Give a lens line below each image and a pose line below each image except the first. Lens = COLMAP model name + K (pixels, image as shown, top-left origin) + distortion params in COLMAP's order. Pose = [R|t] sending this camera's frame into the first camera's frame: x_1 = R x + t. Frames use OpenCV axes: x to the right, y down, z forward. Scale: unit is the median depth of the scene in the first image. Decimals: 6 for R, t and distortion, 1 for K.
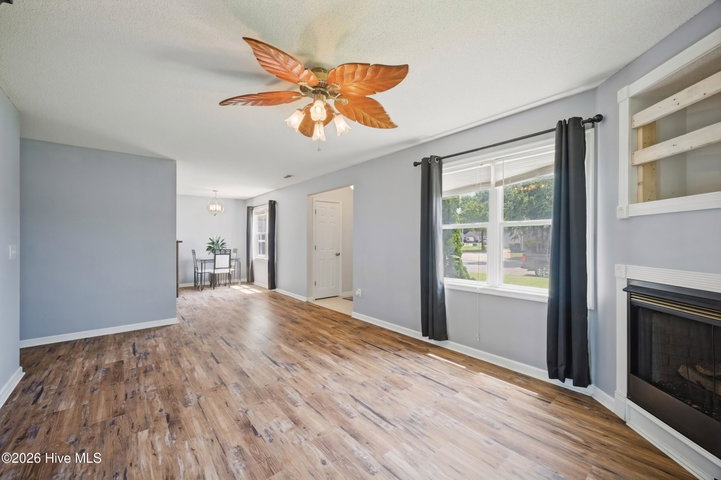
lens RADIAL K [[287.7, 0, 360.2], [0, 287.7, 240.1], [0, 0, 1]] dist [0.000327, -0.000024]
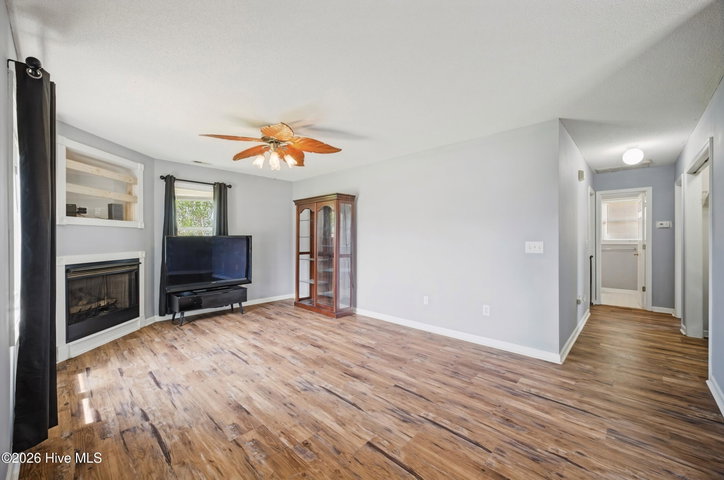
lens RADIAL K [[288.9, 0, 365.3], [0, 288.9, 239.2], [0, 0, 1]] dist [0.000327, -0.000024]
pose [[-0.991618, 0.004297, -0.129135, -0.329538], [0.004118, 0.999990, 0.001652, 0.000419], [0.129141, 0.001106, -0.991626, 2.022250]]
